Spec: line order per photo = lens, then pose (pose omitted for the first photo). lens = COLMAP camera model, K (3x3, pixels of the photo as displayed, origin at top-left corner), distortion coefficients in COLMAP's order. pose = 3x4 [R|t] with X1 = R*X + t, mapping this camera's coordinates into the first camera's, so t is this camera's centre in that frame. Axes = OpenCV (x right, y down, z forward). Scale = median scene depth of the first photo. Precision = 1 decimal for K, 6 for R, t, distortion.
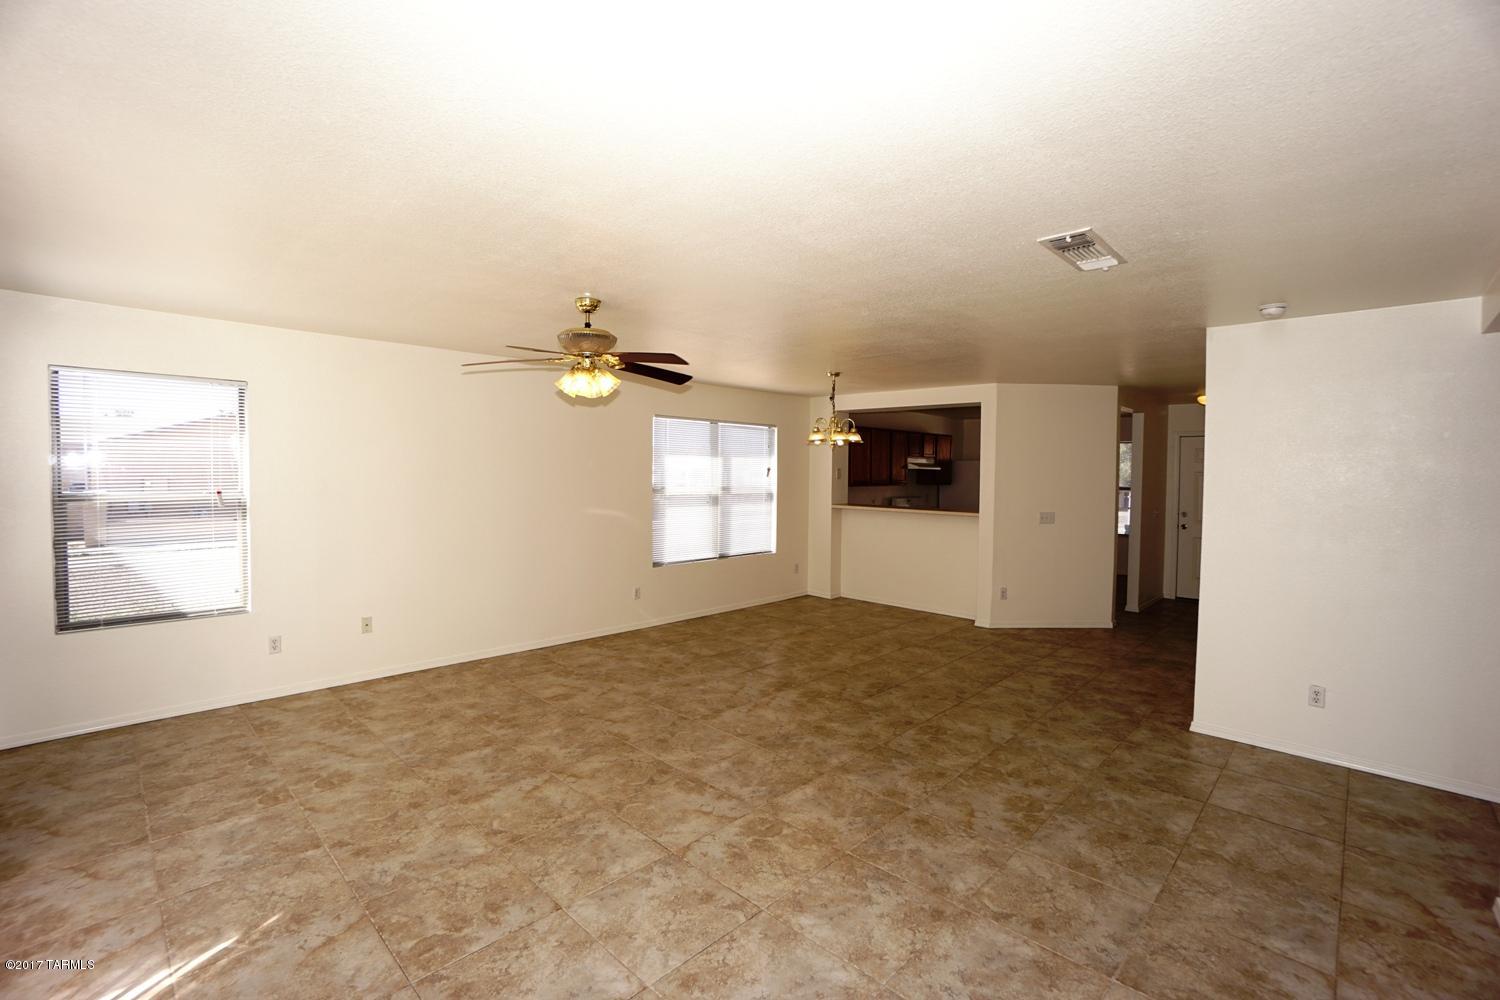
lens RADIAL K [[662.5, 0, 763.2], [0, 662.5, 495.6], [0, 0, 1]] dist [-0.058222, 0.020795]
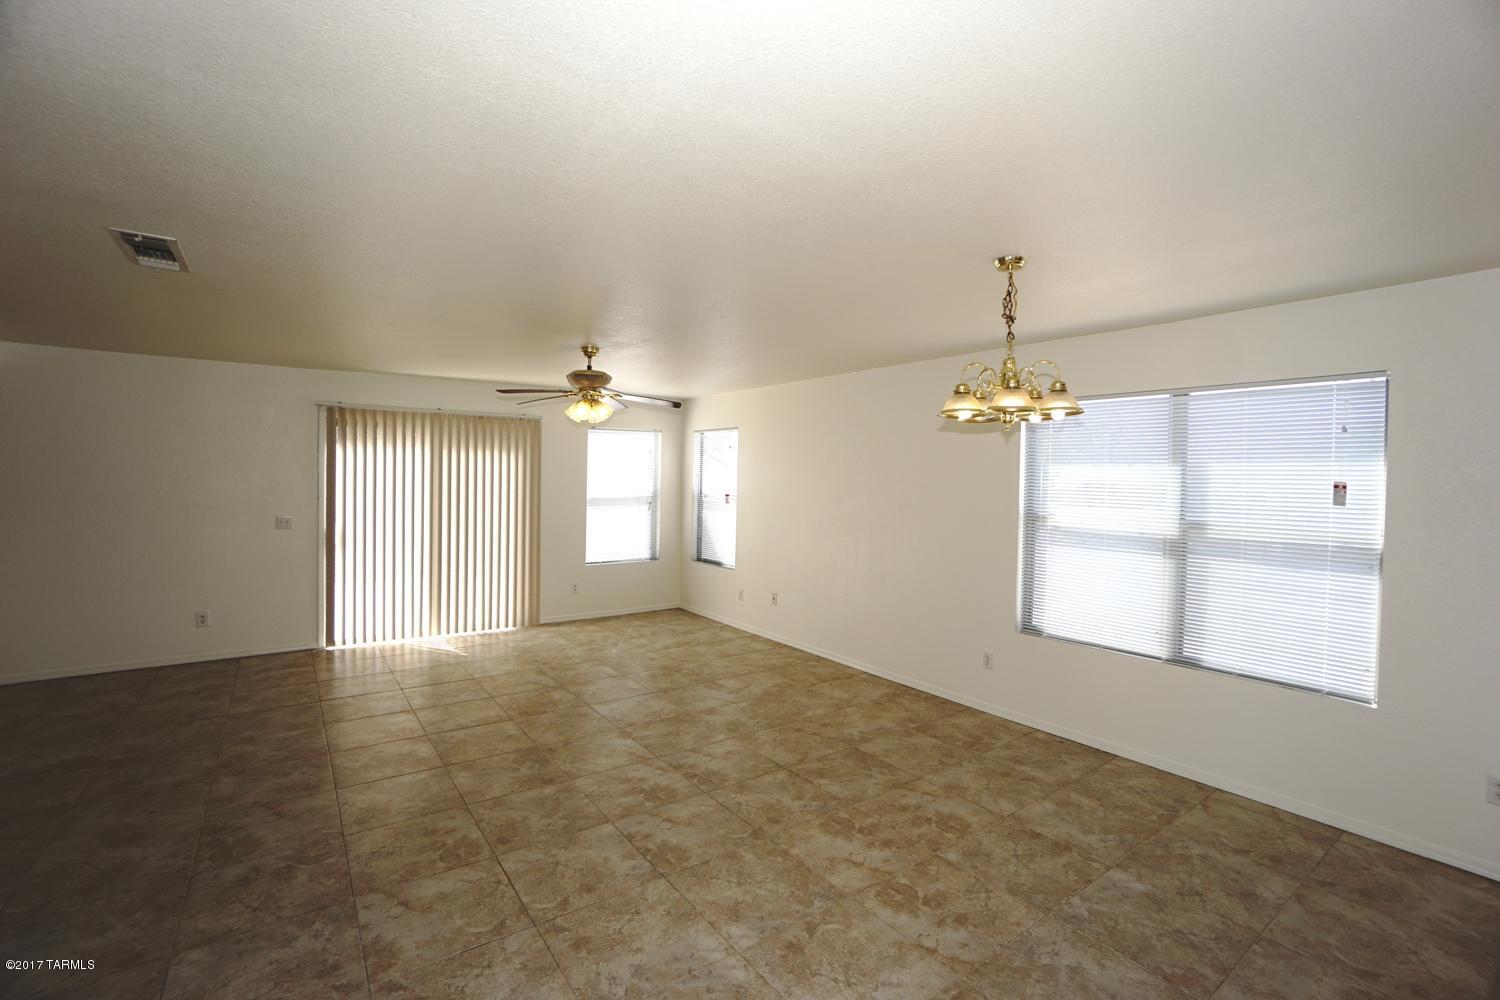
lens RADIAL K [[662.5, 0, 758.8], [0, 662.5, 496.6], [0, 0, 1]] dist [-0.058222, 0.020795]
pose [[-0.180104, 0.008147, -0.983614, 0.603797], [-0.056210, 0.998246, 0.018561, -0.029264], [0.982040, 0.058632, -0.179330, 0.982735]]
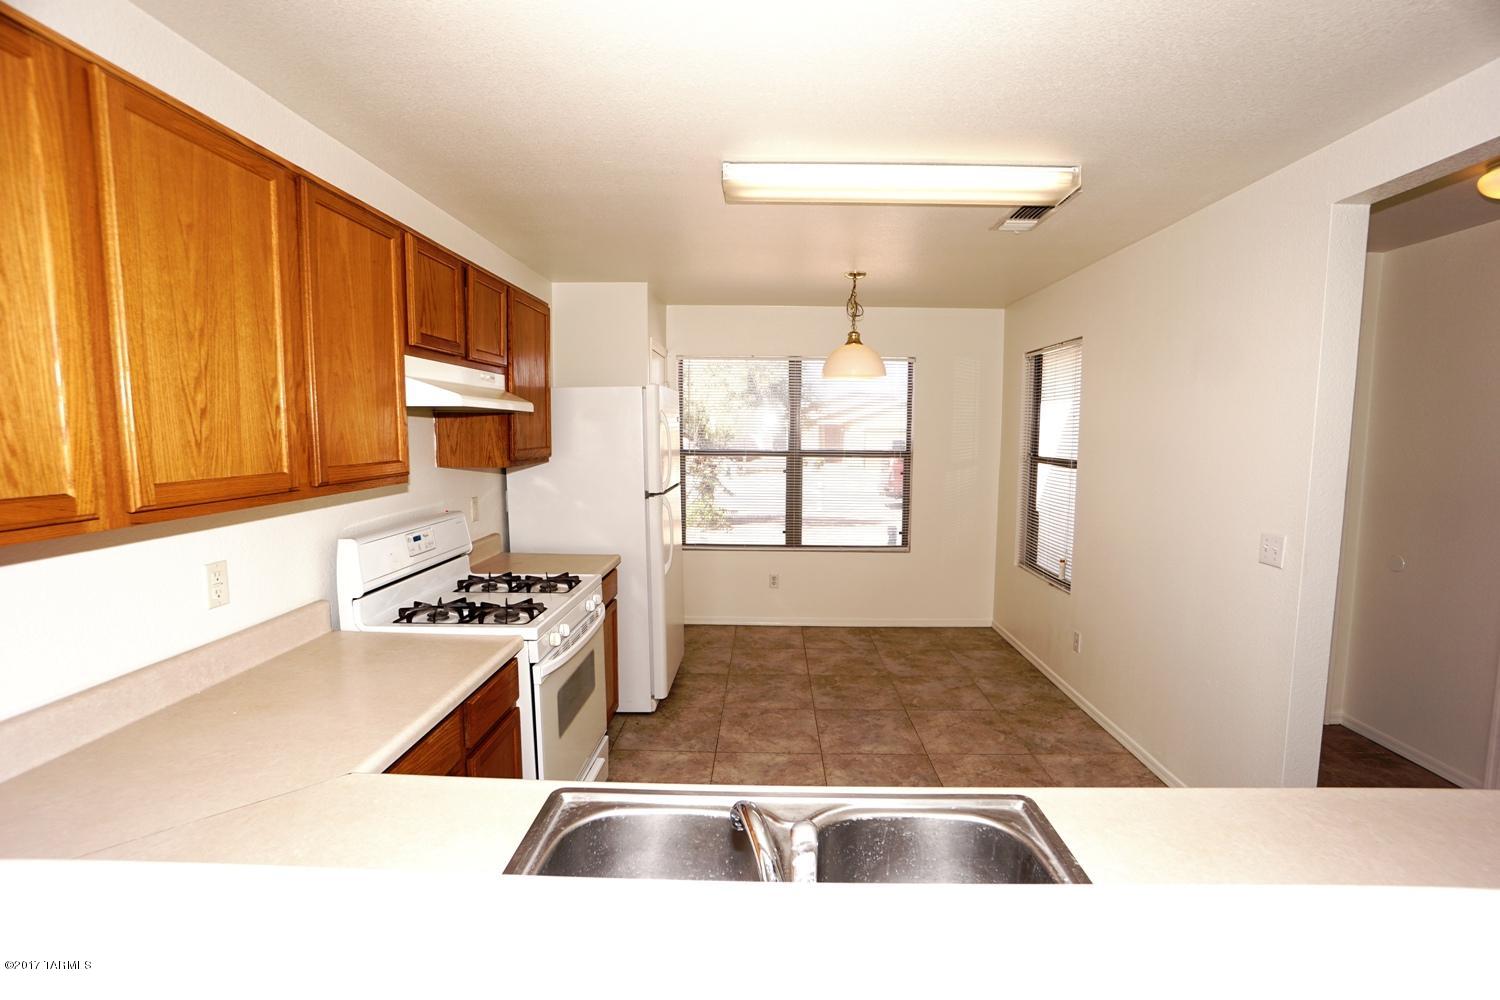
lens RADIAL K [[662.5, 0, 763.1], [0, 662.5, 491.1], [0, 0, 1]] dist [-0.058222, 0.020795]
pose [[0.733947, -0.072695, 0.675306, 0.266697], [0.026942, 0.996589, 0.077999, -0.044604], [-0.678673, -0.039053, 0.733402, 1.290978]]
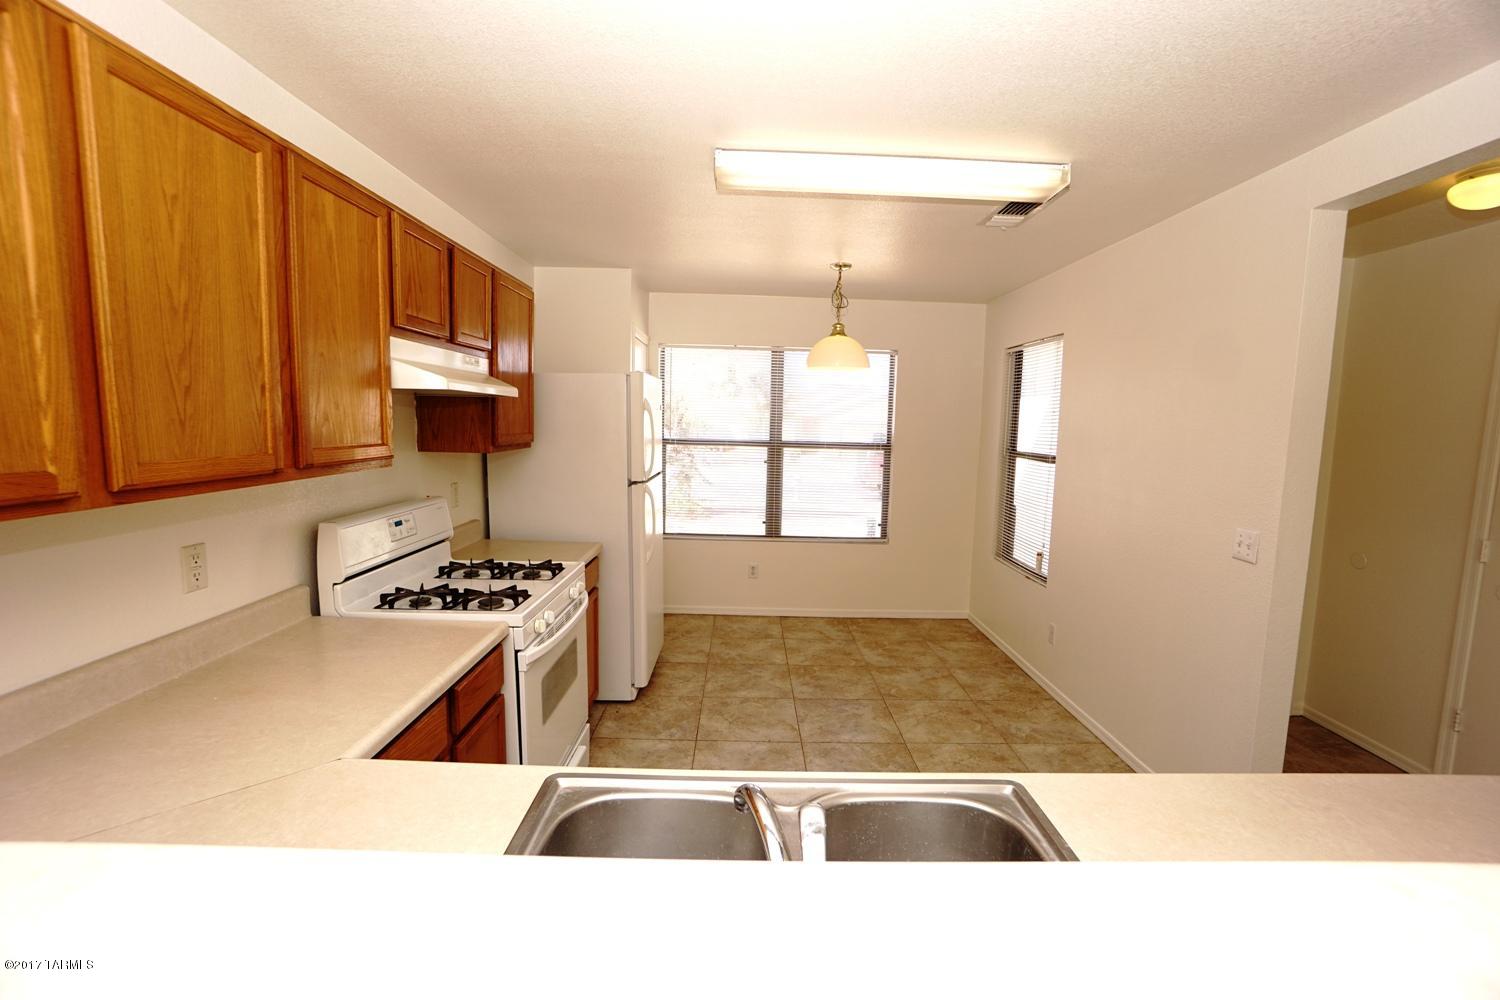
lens RADIAL K [[662.5, 0, 760.5], [0, 662.5, 491.3], [0, 0, 1]] dist [-0.058222, 0.020795]
pose [[0.712077, -0.071675, 0.698433, 0.260512], [0.009517, 0.995670, 0.092474, -0.043776], [-0.702037, -0.059202, 0.709676, 1.295667]]
